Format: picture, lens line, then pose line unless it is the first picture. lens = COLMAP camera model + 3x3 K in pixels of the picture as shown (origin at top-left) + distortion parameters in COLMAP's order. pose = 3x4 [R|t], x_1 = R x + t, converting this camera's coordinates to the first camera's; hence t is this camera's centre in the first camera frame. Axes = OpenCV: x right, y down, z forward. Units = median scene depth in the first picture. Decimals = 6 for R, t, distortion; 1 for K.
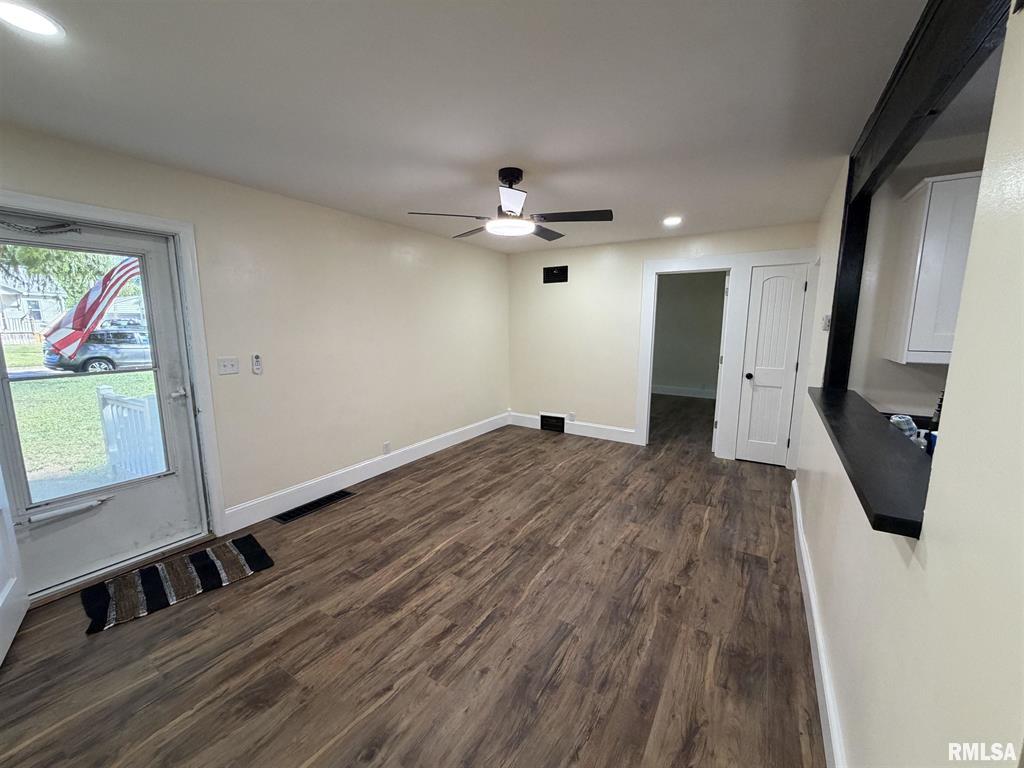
lens RADIAL K [[408.5, 0, 508.9], [0, 408.5, 386.6], [0, 0, 1]] dist [0.000818, 0.000482]
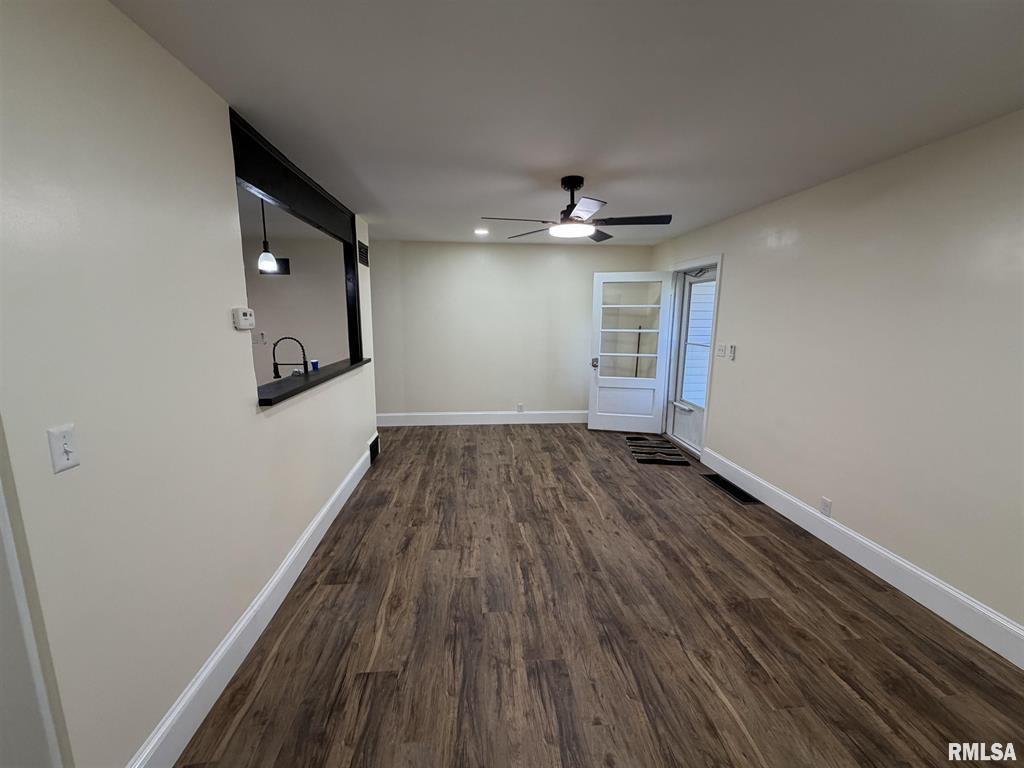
lens RADIAL K [[408.5, 0, 508.9], [0, 408.5, 386.6], [0, 0, 1]] dist [0.000818, 0.000482]
pose [[-0.795341, 0.099253, -0.597981, 0.747251], [-0.103366, 0.949847, 0.295137, -0.273835], [0.597284, 0.296545, -0.745193, 1.662895]]
